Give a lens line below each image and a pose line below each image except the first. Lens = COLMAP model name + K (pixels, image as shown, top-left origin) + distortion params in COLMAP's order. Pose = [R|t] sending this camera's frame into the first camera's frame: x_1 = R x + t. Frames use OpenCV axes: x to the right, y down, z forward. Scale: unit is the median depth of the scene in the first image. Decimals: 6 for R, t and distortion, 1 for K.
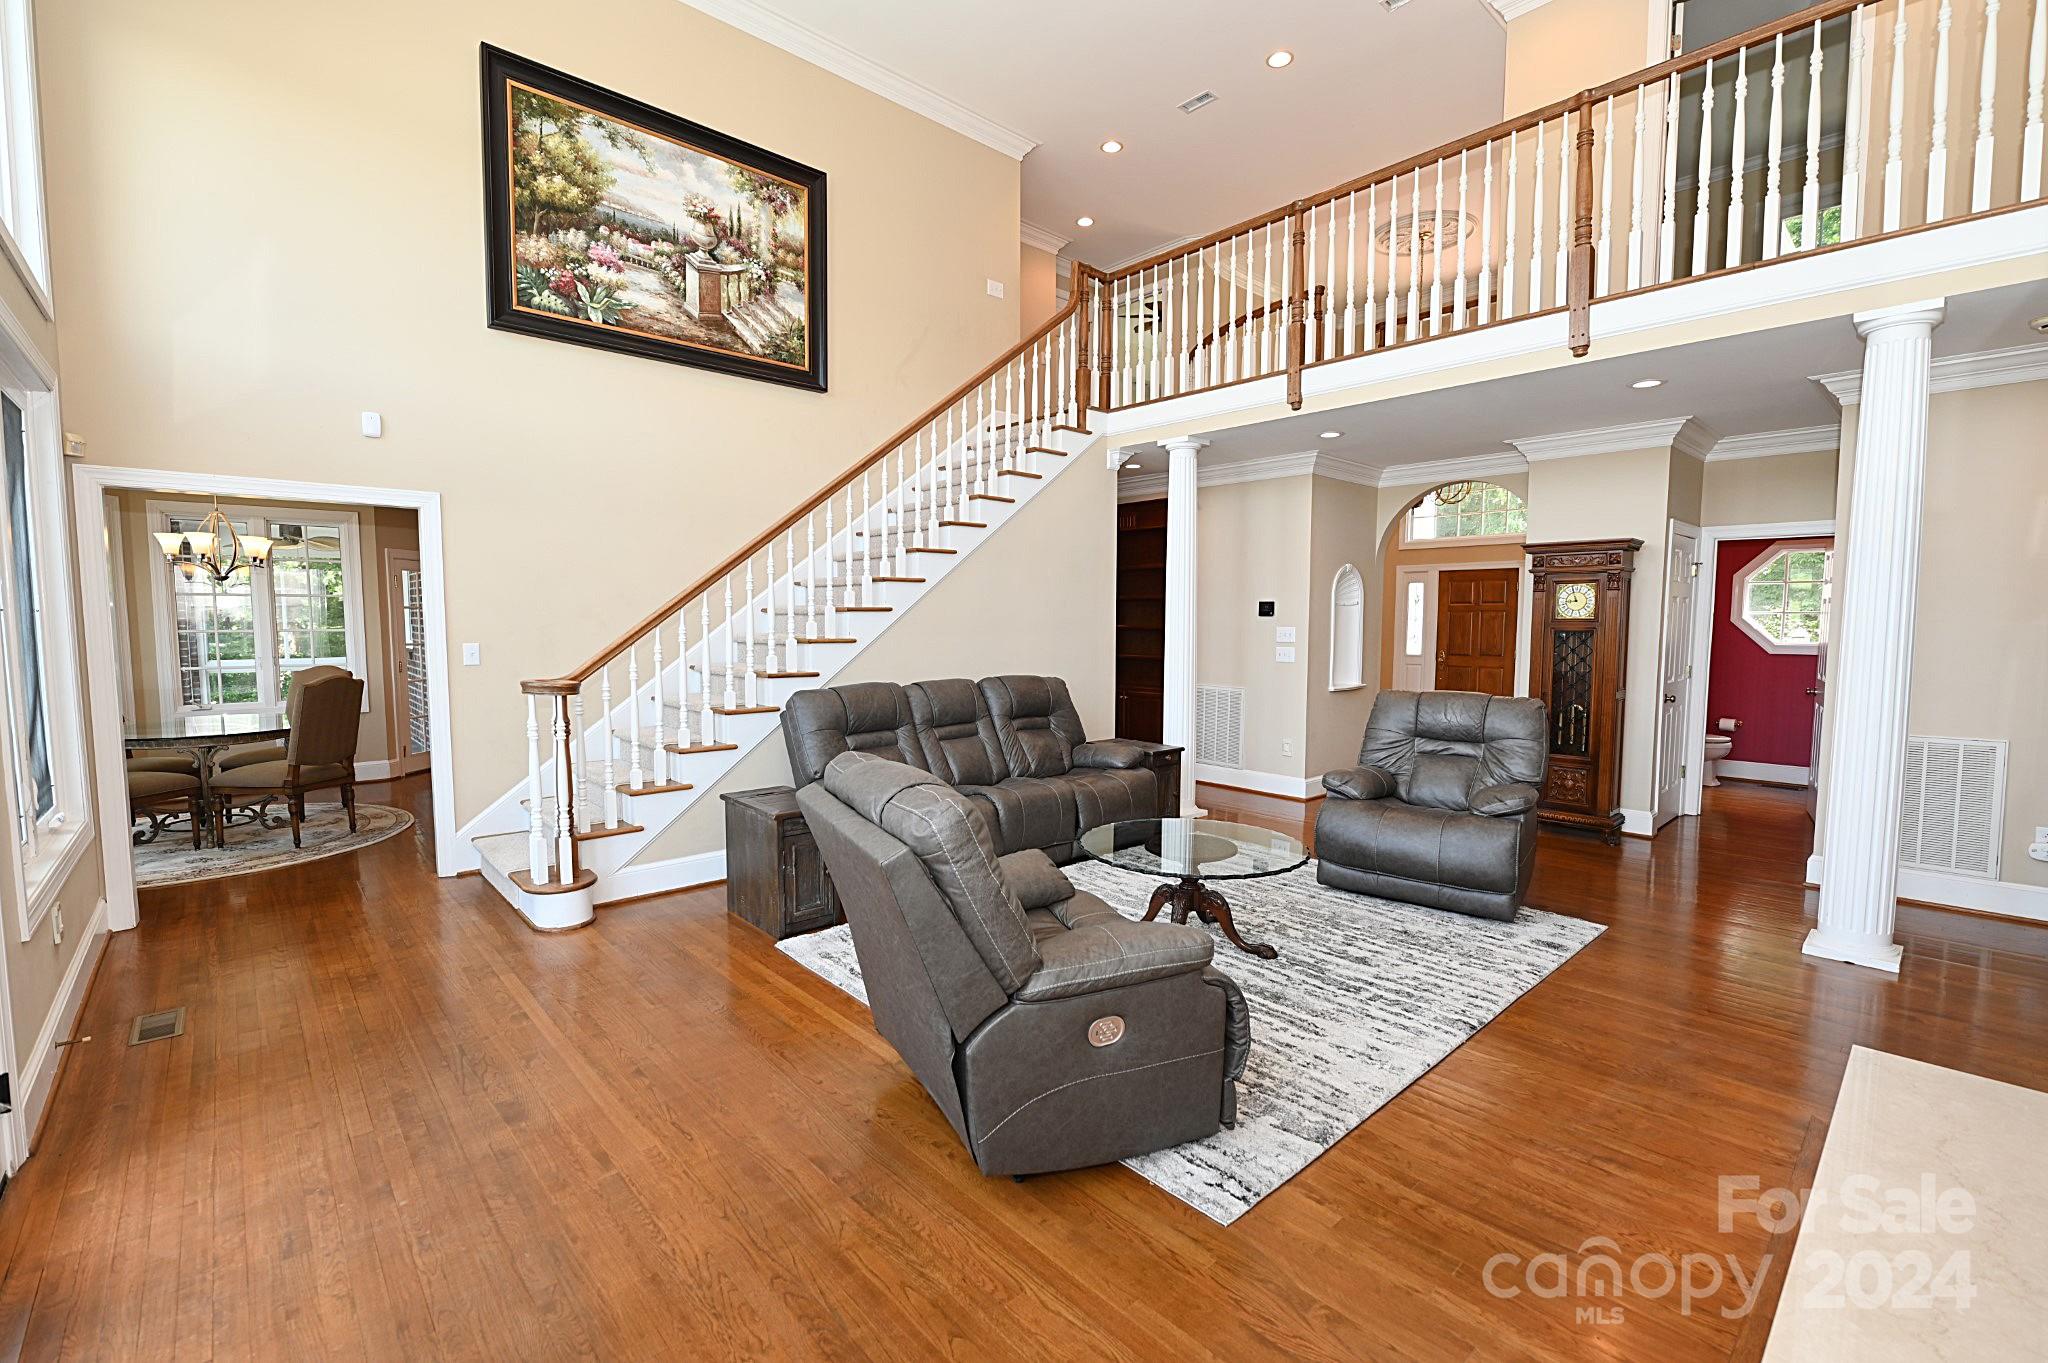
lens RADIAL K [[878.5, 0, 1024.0], [0, 878.5, 681.5], [0, 0, 1]] dist [-0.003530, -0.000493]
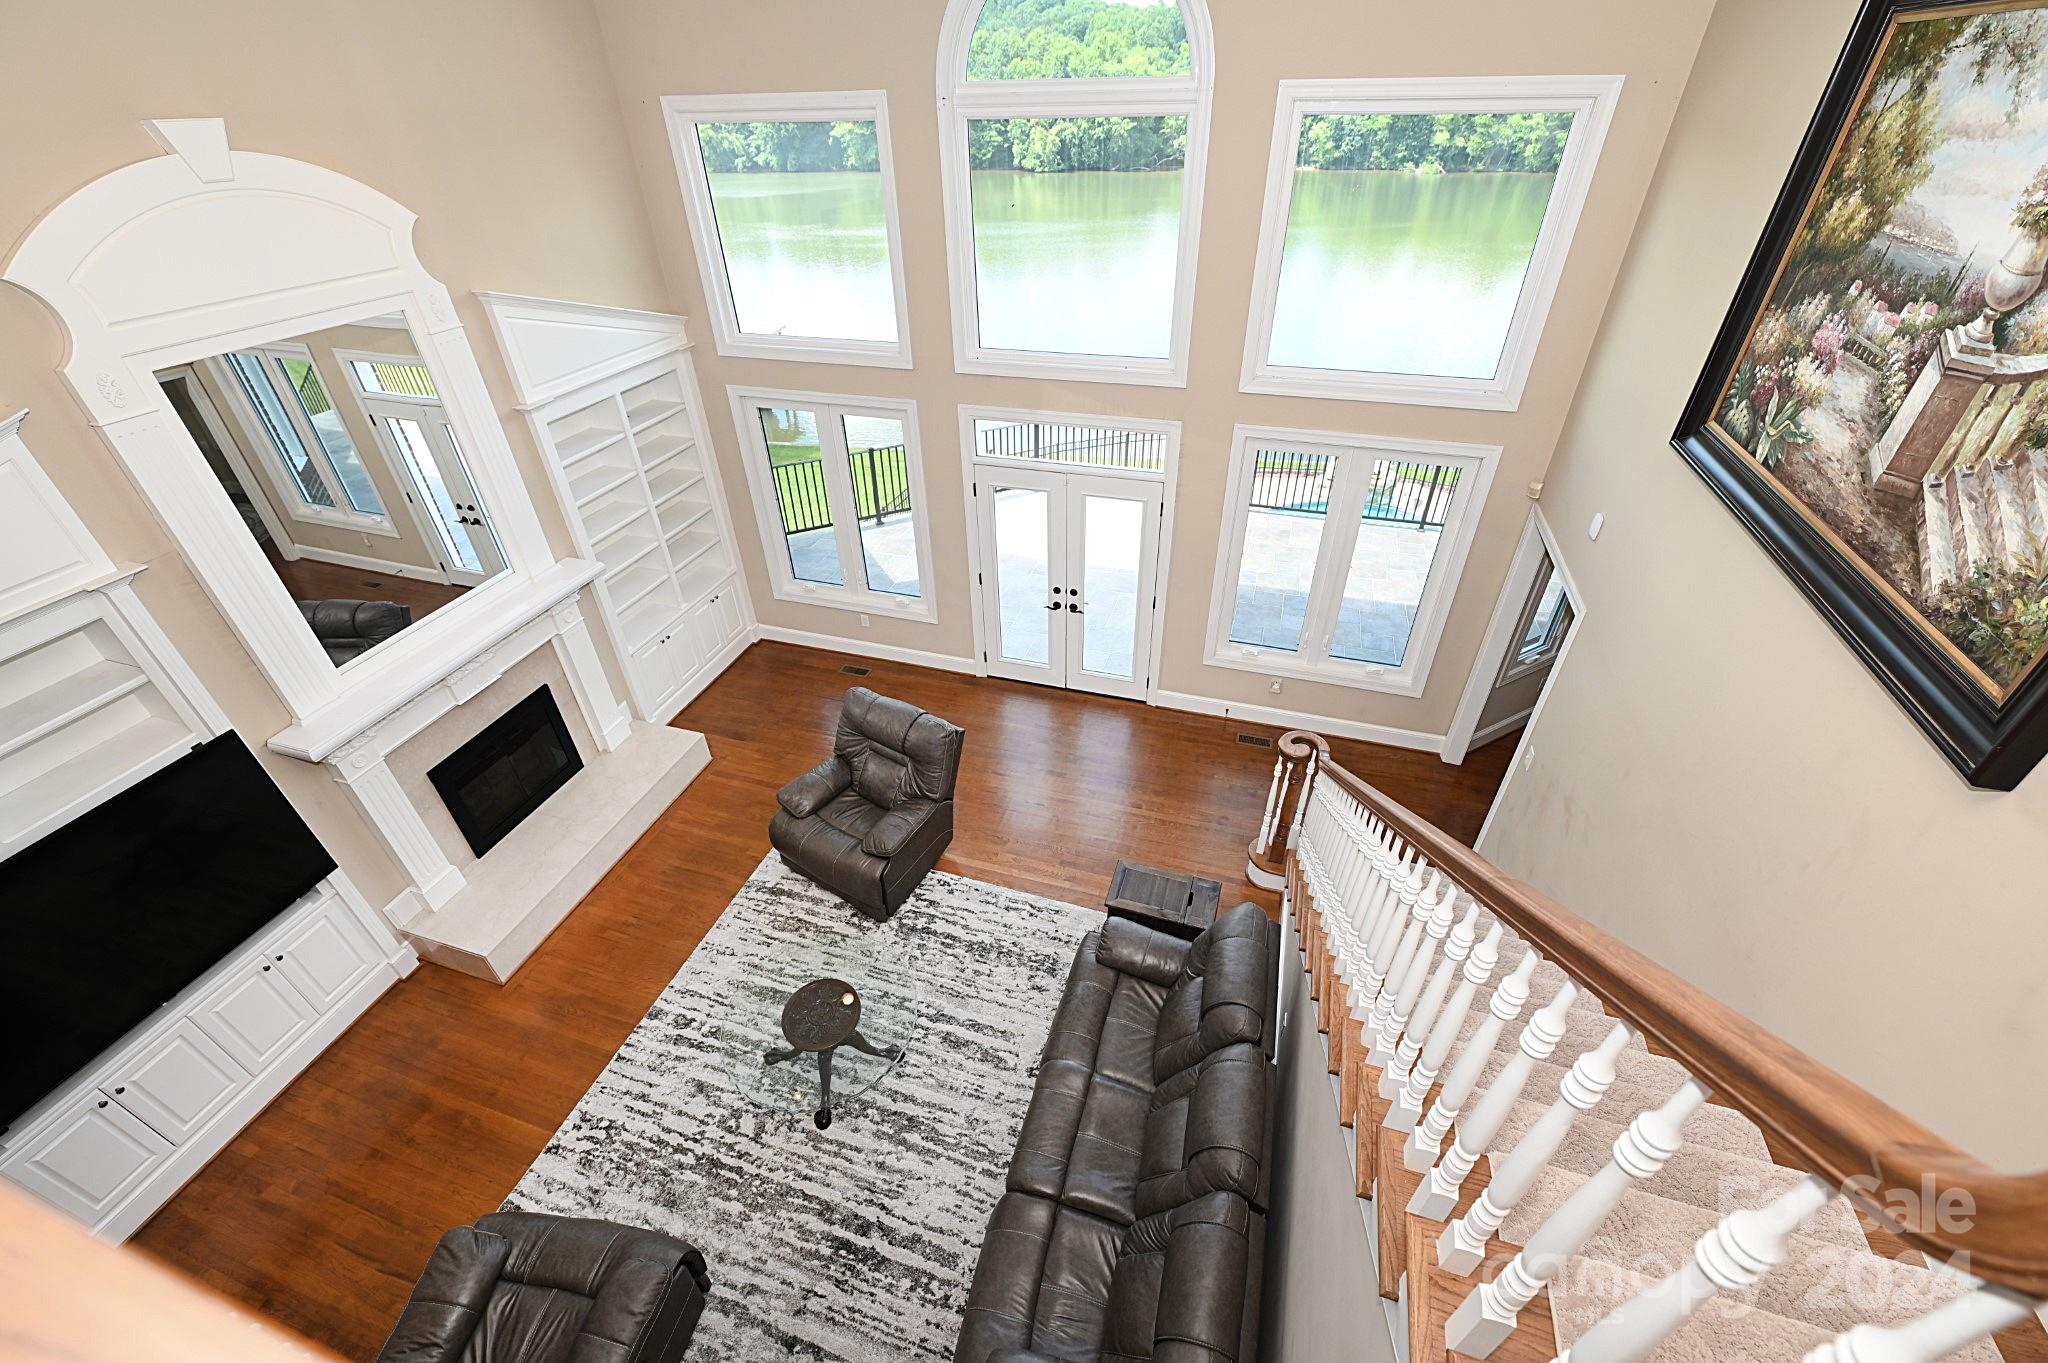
lens RADIAL K [[808.3, 0, 1025.3], [0, 808.3, 685.0], [0, 0, 1]] dist [-0.005766, -0.000397]
pose [[-0.865999, 0.308876, -0.393245, 0.175676], [-0.017613, 0.767089, 0.641299, -0.609112], [0.499736, 0.562290, -0.658858, 1.159248]]
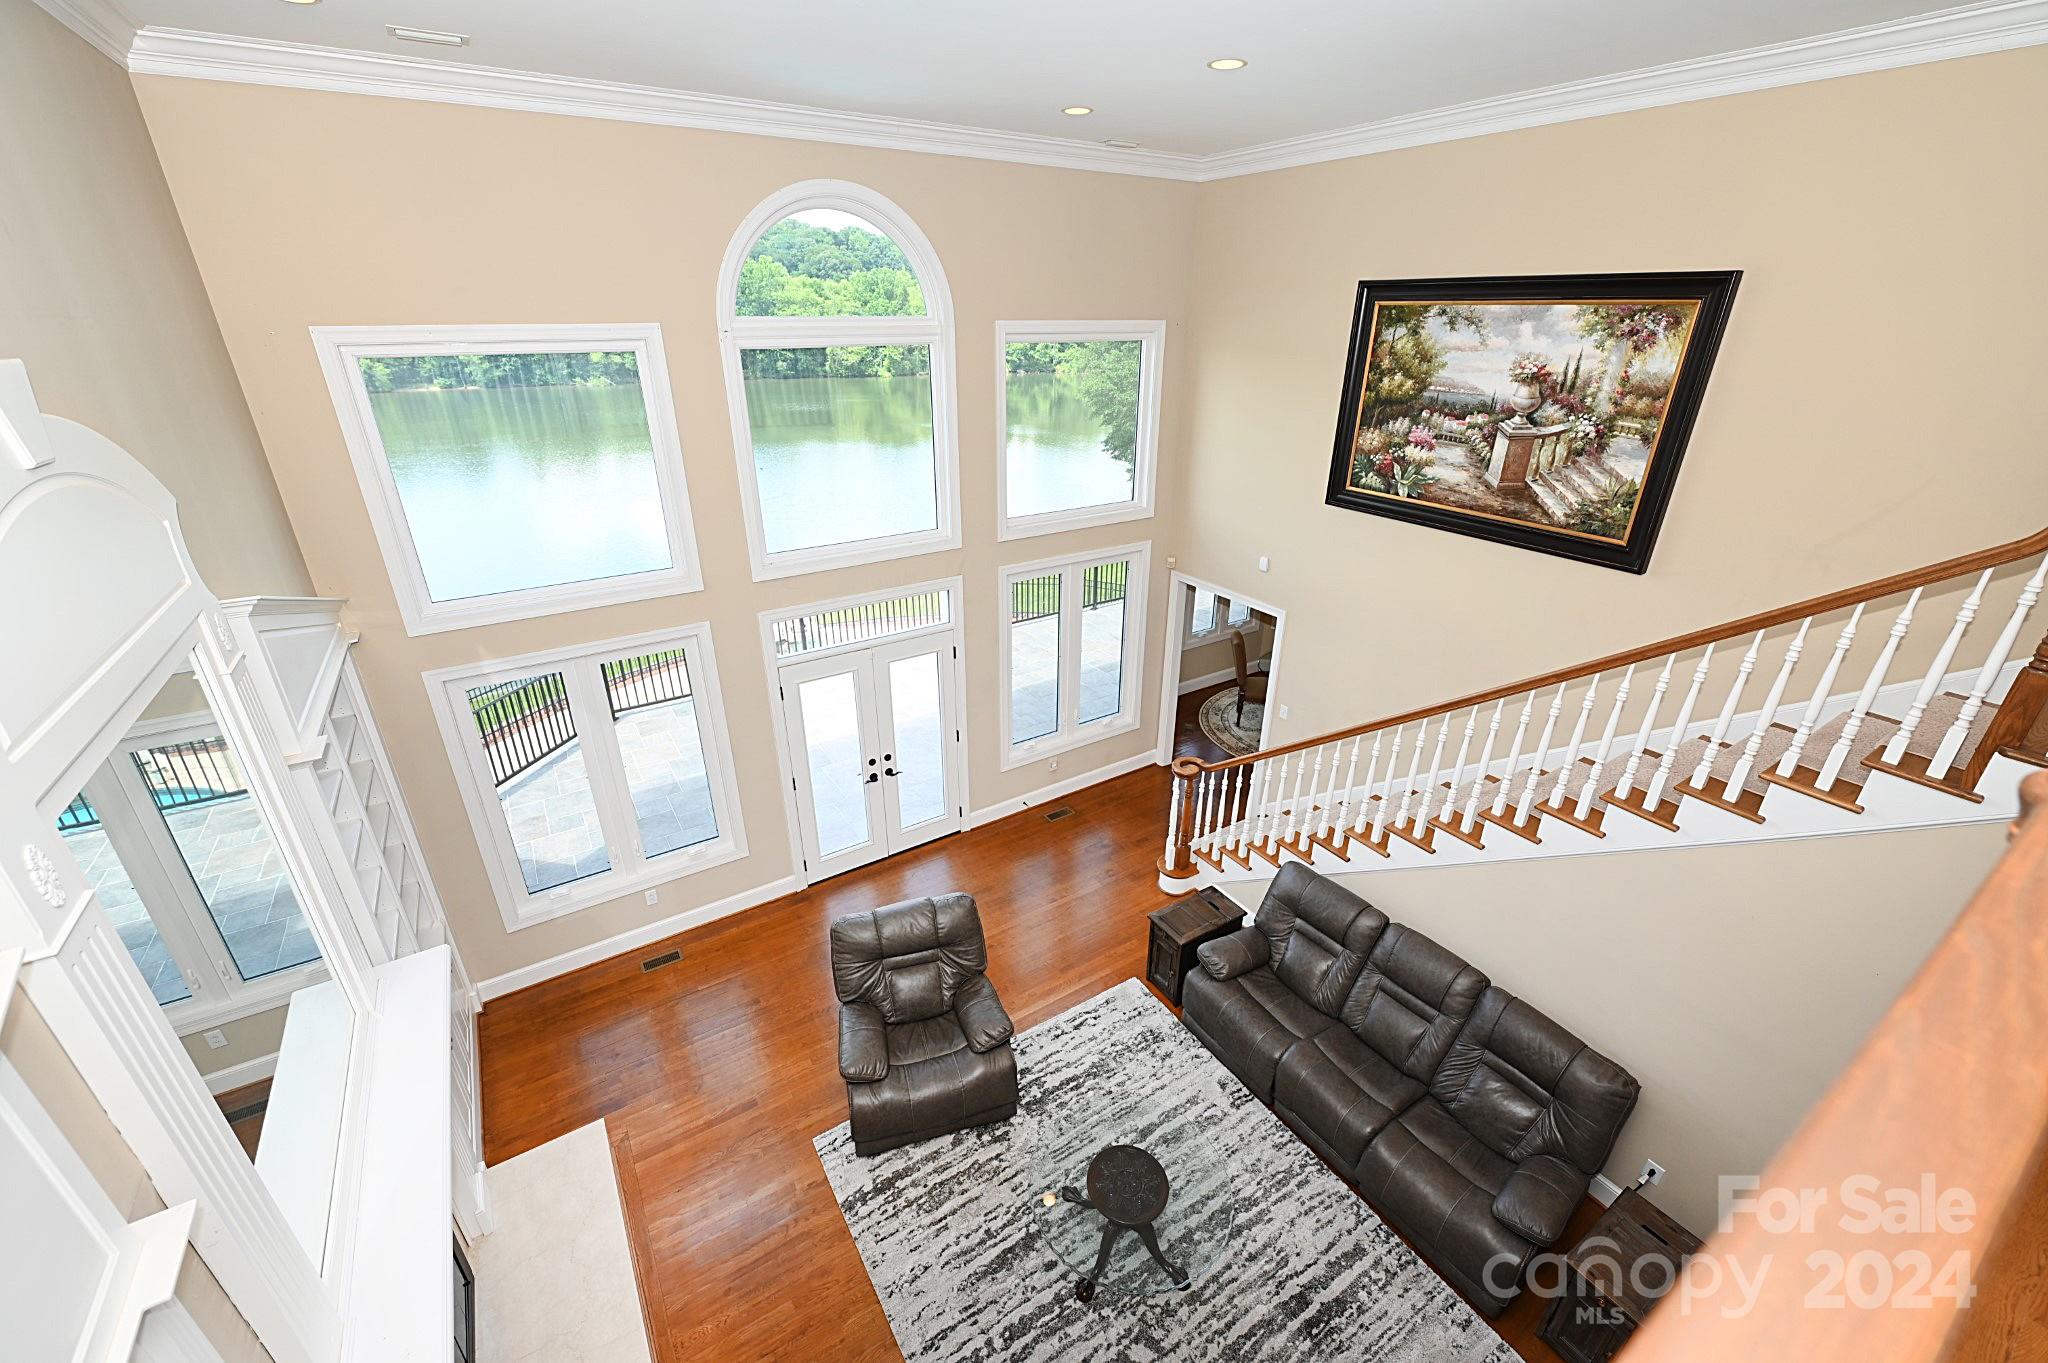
lens RADIAL K [[814.9, 0, 1016.6], [0, 814.9, 687.8], [0, 0, 1]] dist [-0.005080, -0.000691]
pose [[-0.173135, 0.412982, -0.894131, 0.638109], [-0.071490, 0.900177, 0.429617, -0.589404], [0.982300, 0.138304, -0.126328, 0.656195]]
